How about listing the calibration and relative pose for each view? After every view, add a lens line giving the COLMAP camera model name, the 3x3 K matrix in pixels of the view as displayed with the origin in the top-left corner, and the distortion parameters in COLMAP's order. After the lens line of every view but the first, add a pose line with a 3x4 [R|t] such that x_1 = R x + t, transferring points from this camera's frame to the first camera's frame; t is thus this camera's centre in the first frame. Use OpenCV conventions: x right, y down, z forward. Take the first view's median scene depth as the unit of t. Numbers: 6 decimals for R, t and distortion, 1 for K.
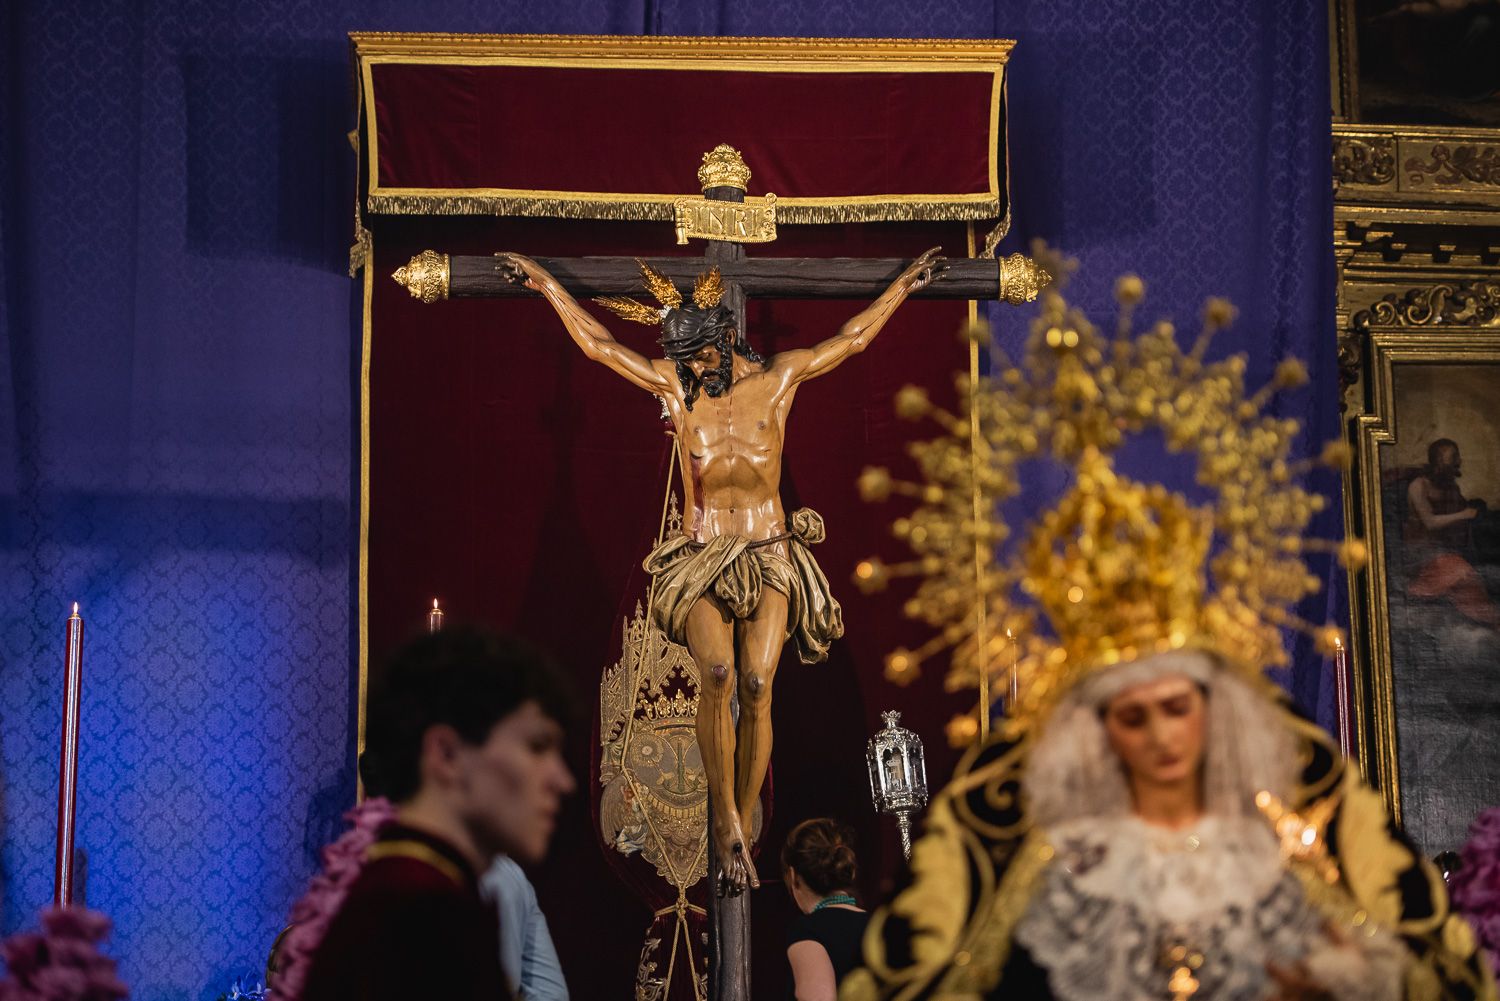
lens RADIAL K [[3812.4, 0, 708.4], [0, 3812.4, 500.8], [0, 0, 1]] dist [0.037941, 0.833958]
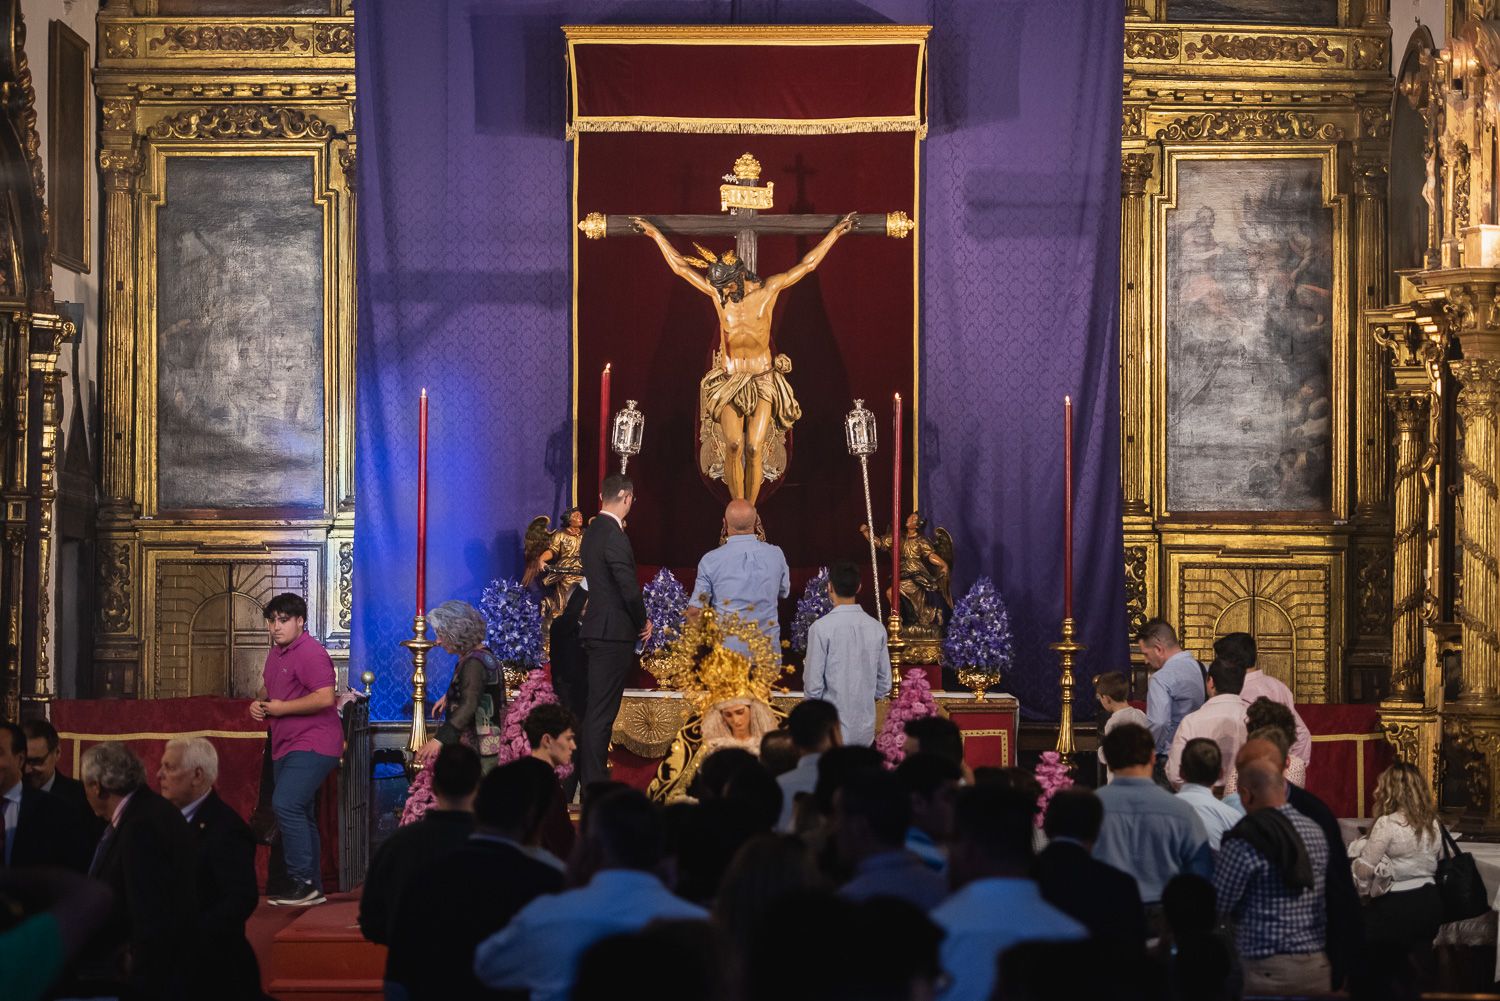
lens RADIAL K [[3812.4, 0, 708.4], [0, 3812.4, 500.8], [0, 0, 1]] dist [0.037941, 0.833958]
pose [[0.996781, 0.009772, -0.079572, 0.146152], [0.008251, 0.974766, 0.223076, -0.368296], [0.079744, -0.223014, 0.971548, -0.965070]]
